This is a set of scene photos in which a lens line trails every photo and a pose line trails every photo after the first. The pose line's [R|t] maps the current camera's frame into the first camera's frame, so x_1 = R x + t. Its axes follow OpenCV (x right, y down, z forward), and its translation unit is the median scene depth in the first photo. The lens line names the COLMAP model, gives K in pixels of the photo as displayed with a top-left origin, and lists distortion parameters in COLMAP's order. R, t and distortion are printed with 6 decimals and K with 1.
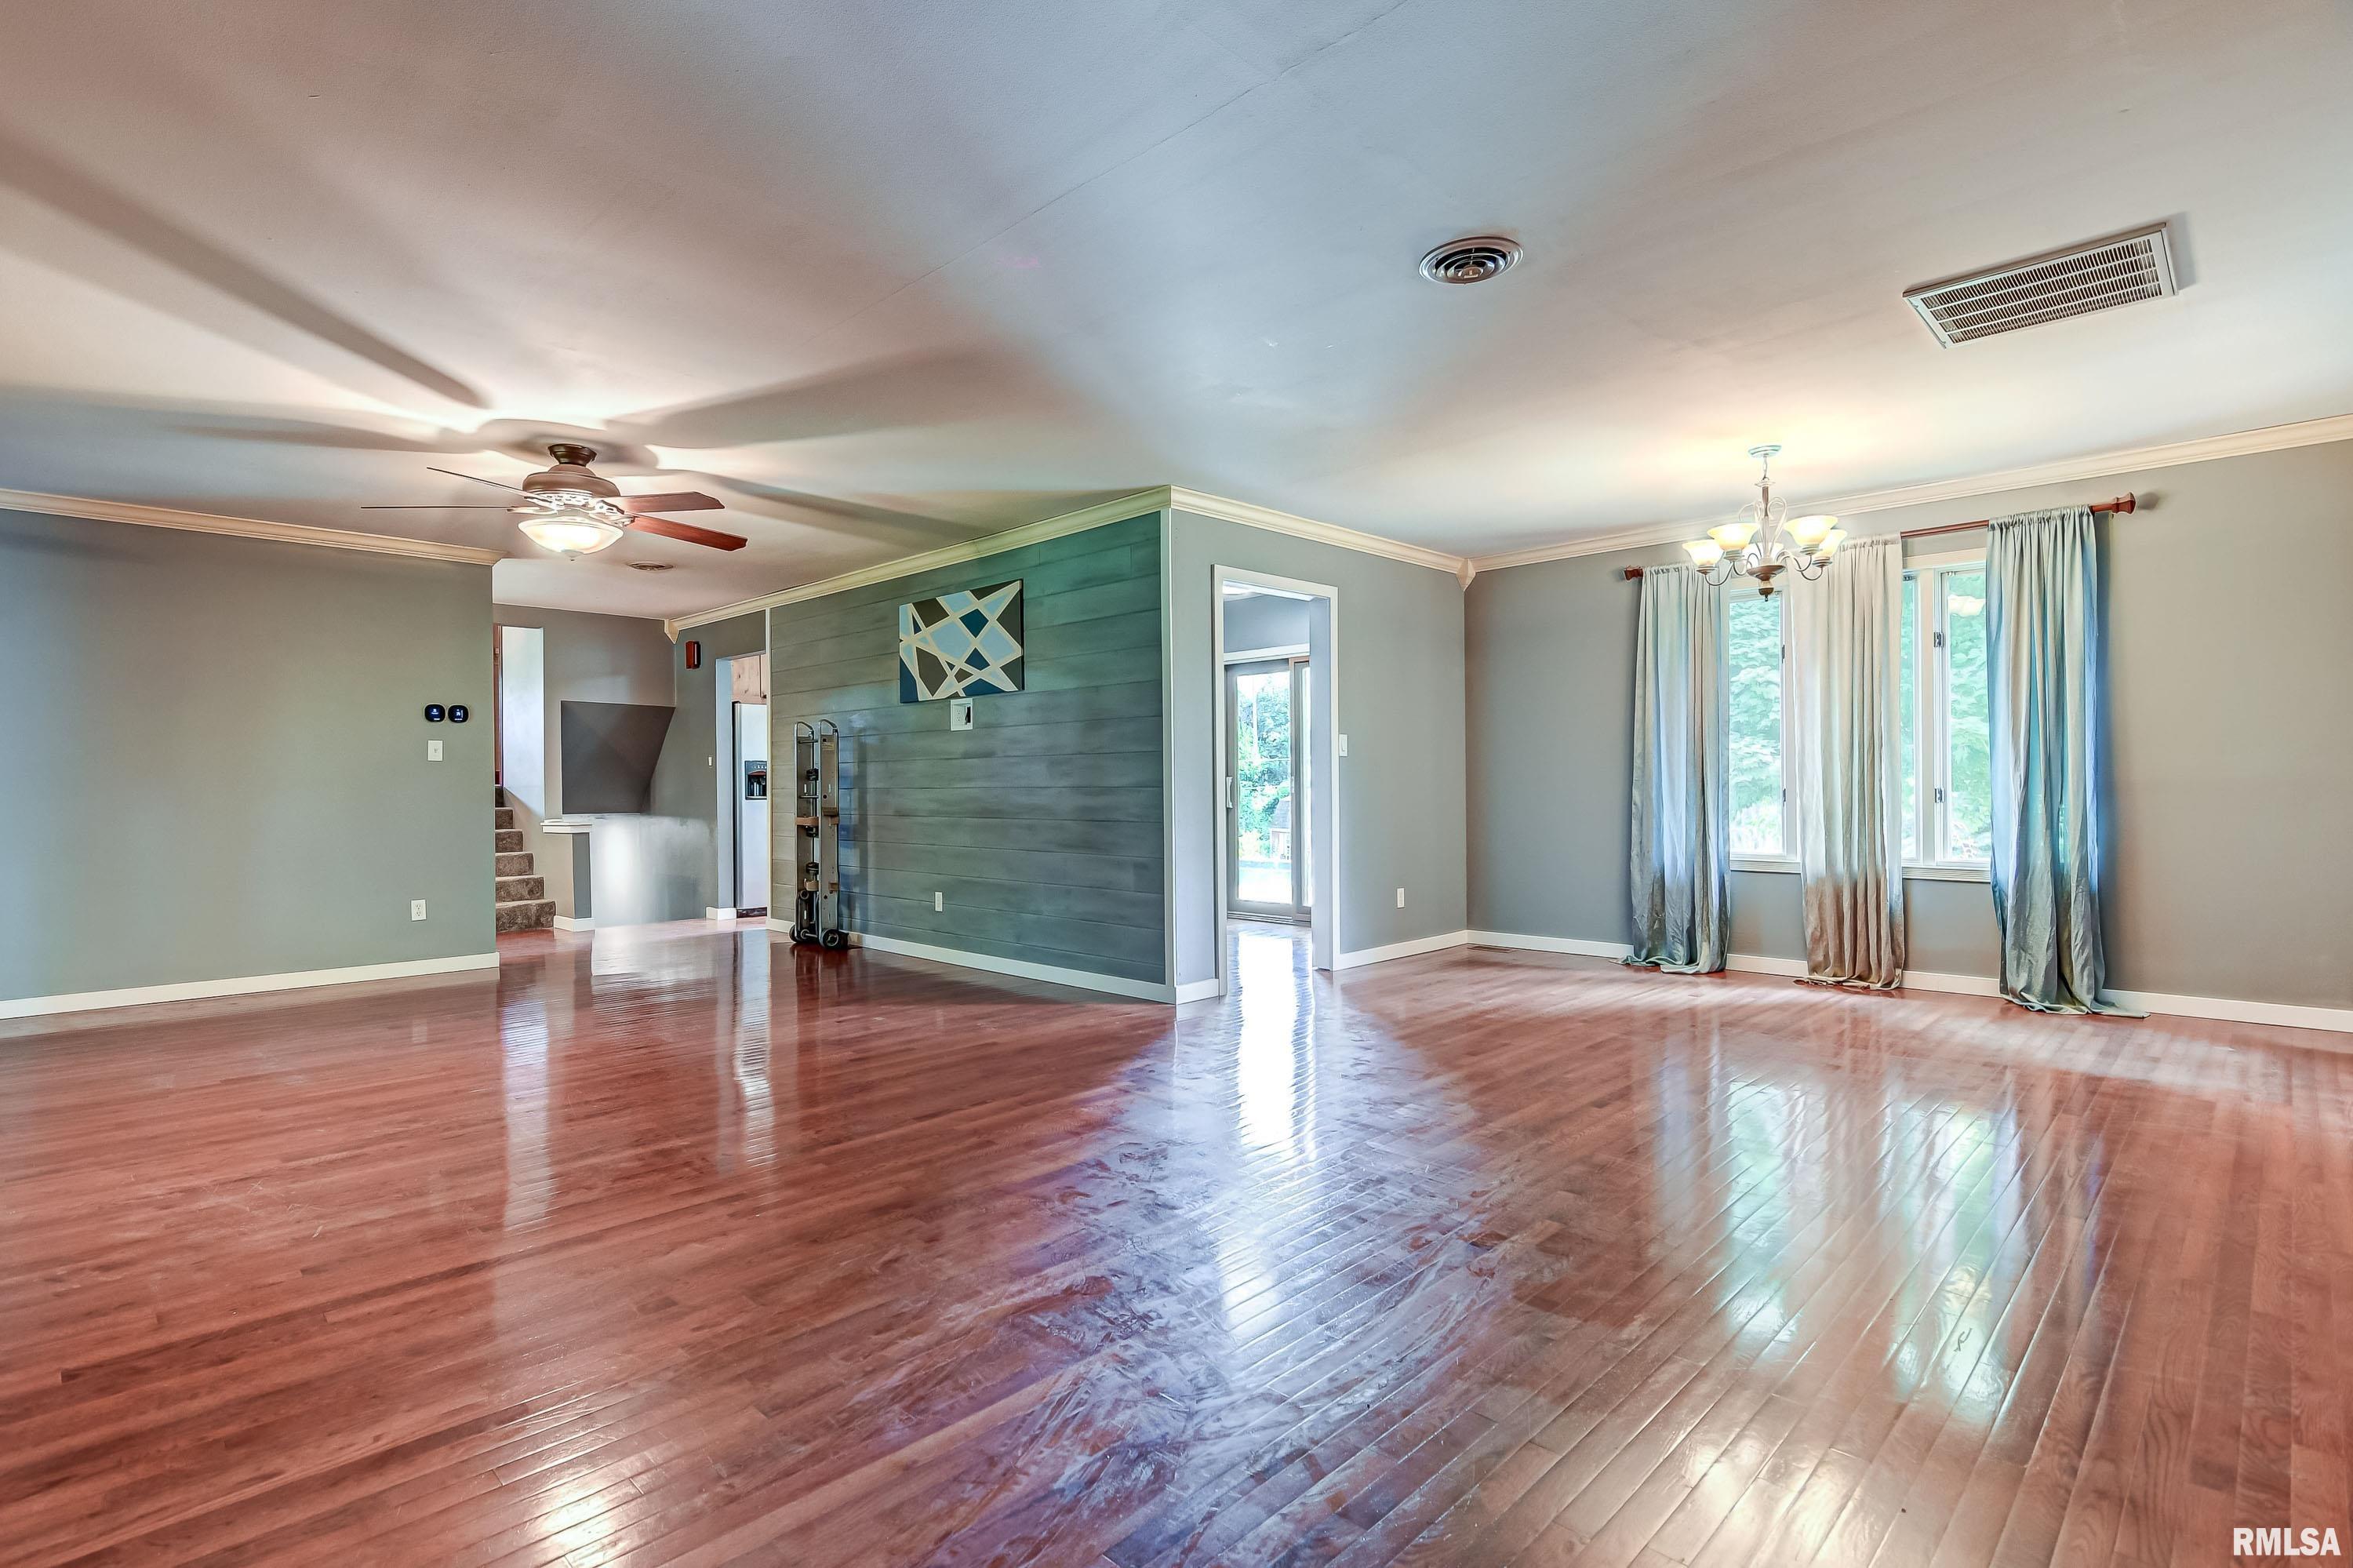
lens RADIAL K [[1139.6, 0, 1162.1], [0, 1139.6, 783.9], [0, 0, 1]] dist [0.021059, -0.004441]
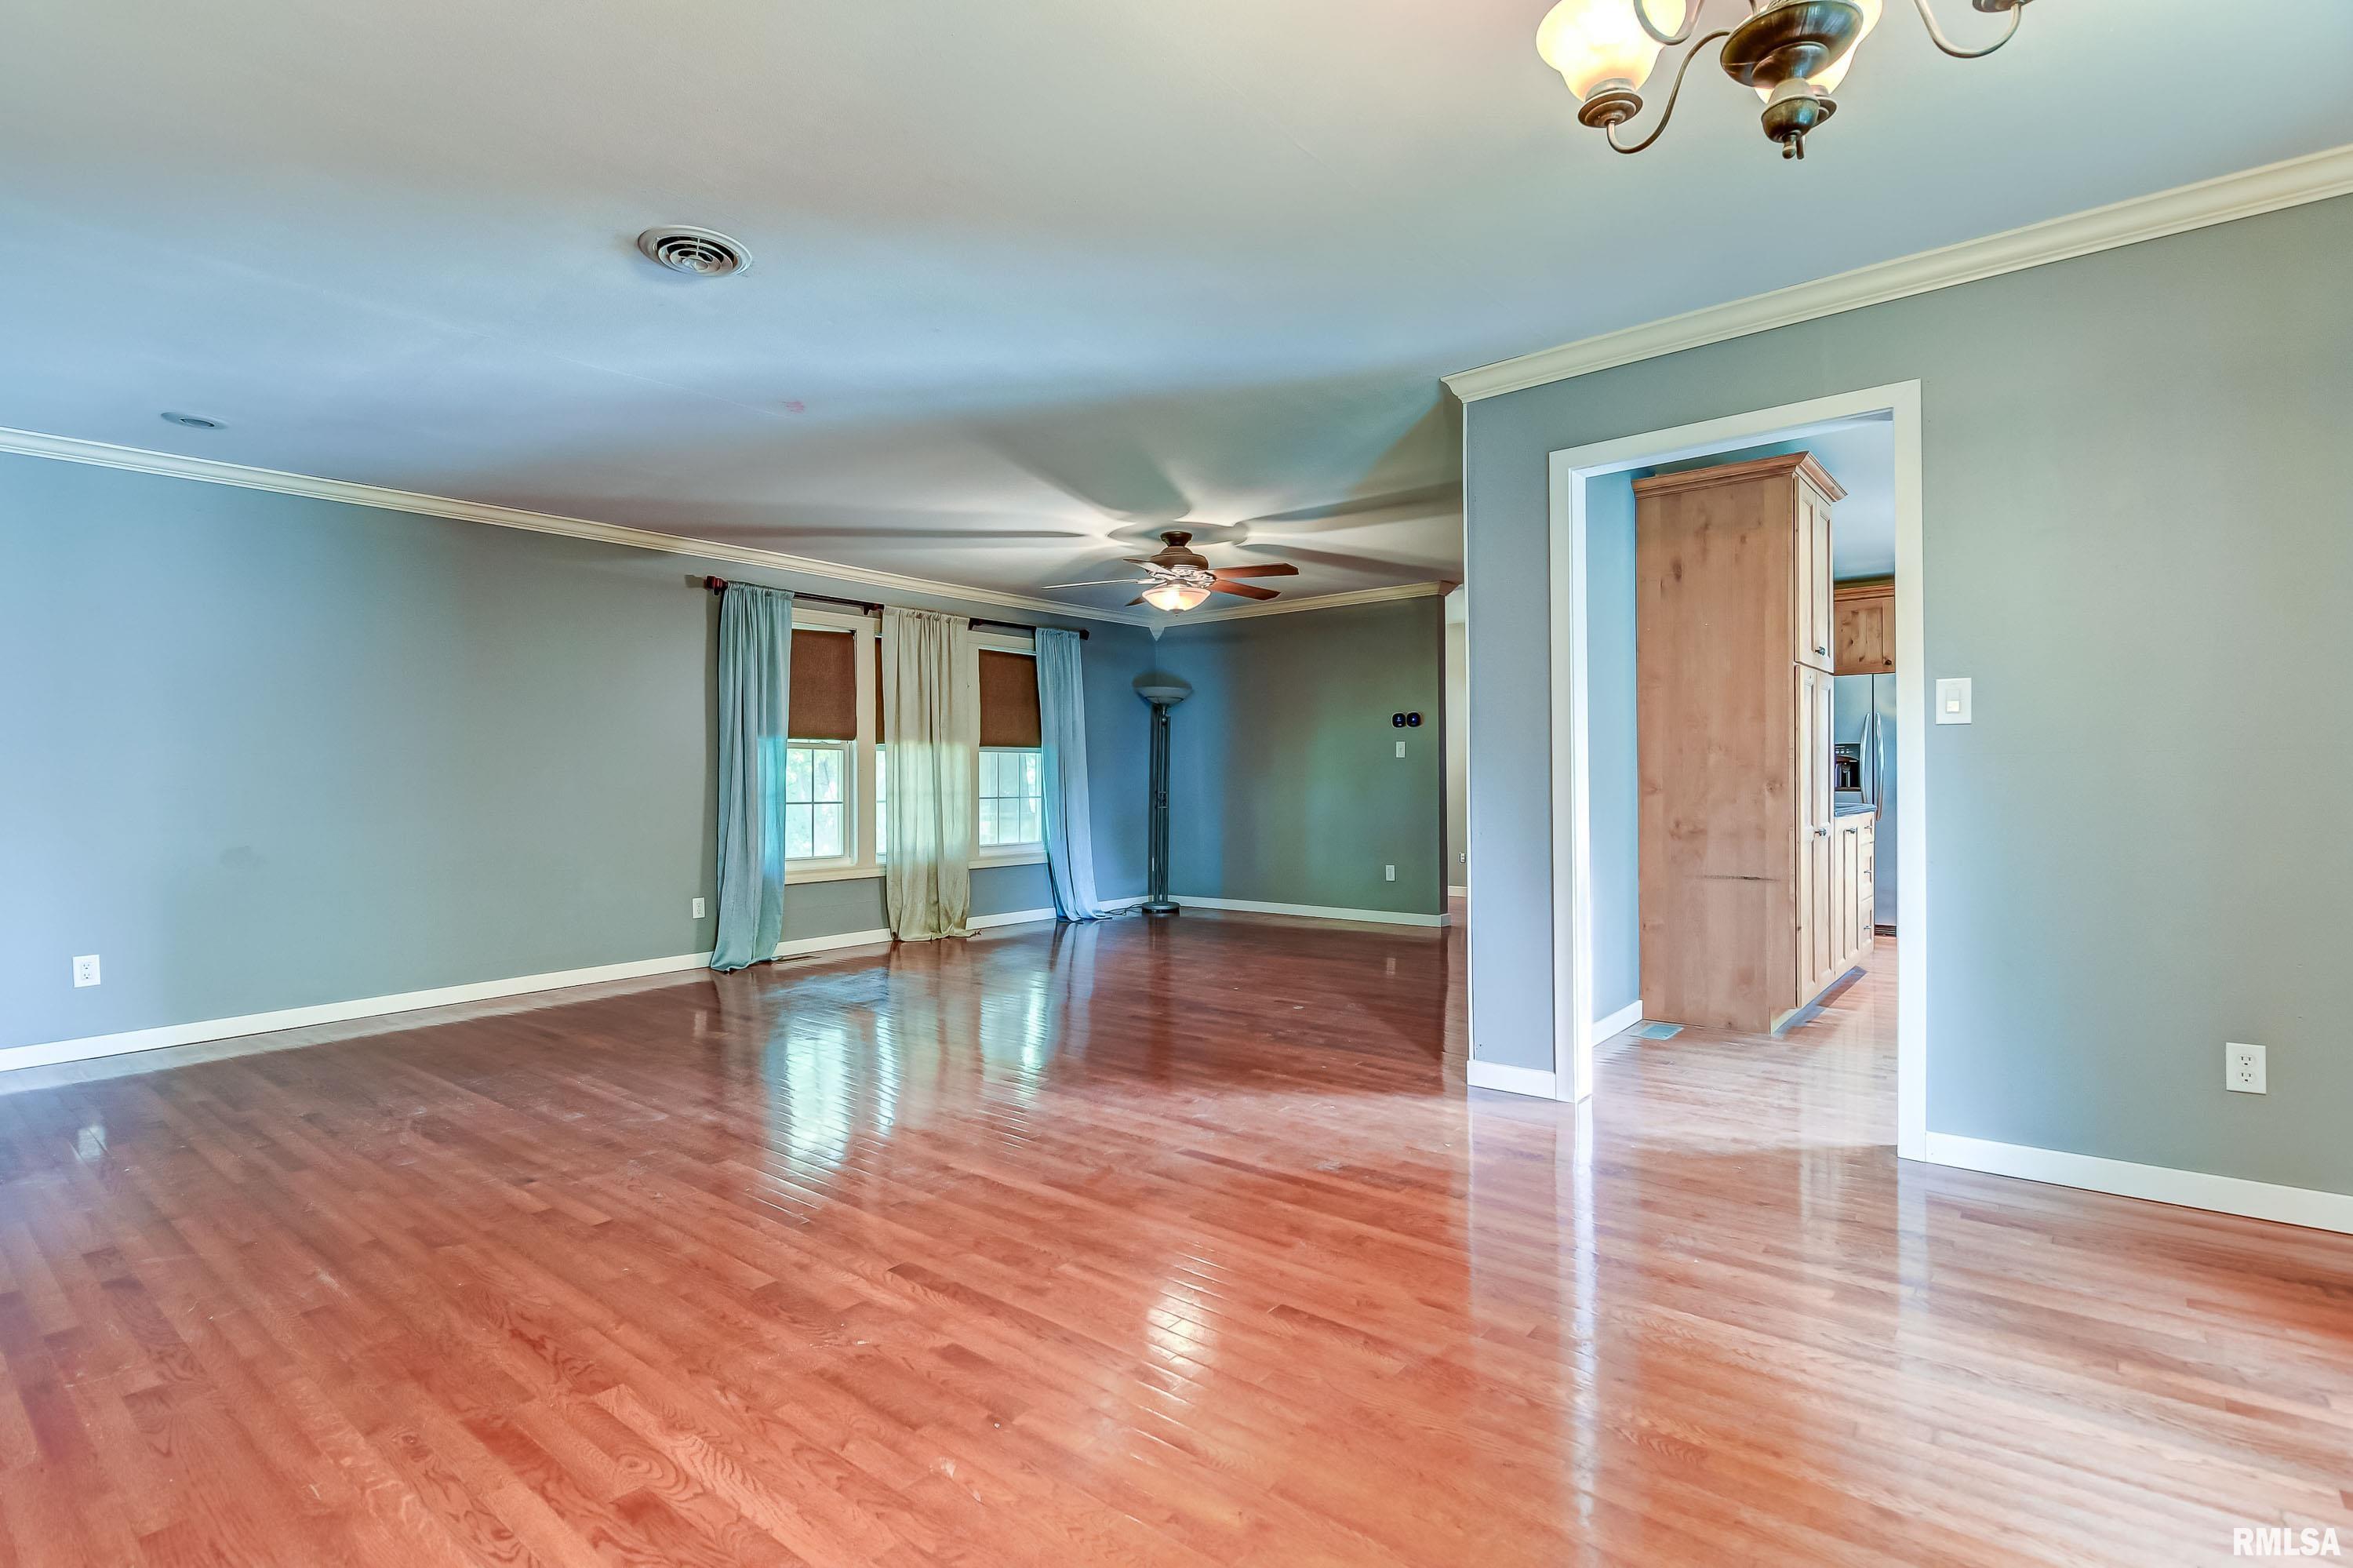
lens RADIAL K [[1139.6, 0, 1161.8], [0, 1139.6, 783.1], [0, 0, 1]] dist [0.021059, -0.004441]
pose [[0.077701, 0.010185, -0.996925, 0.775100], [0.009499, 0.999895, 0.010955, -0.010318], [0.996931, -0.010321, 0.077596, 0.801287]]
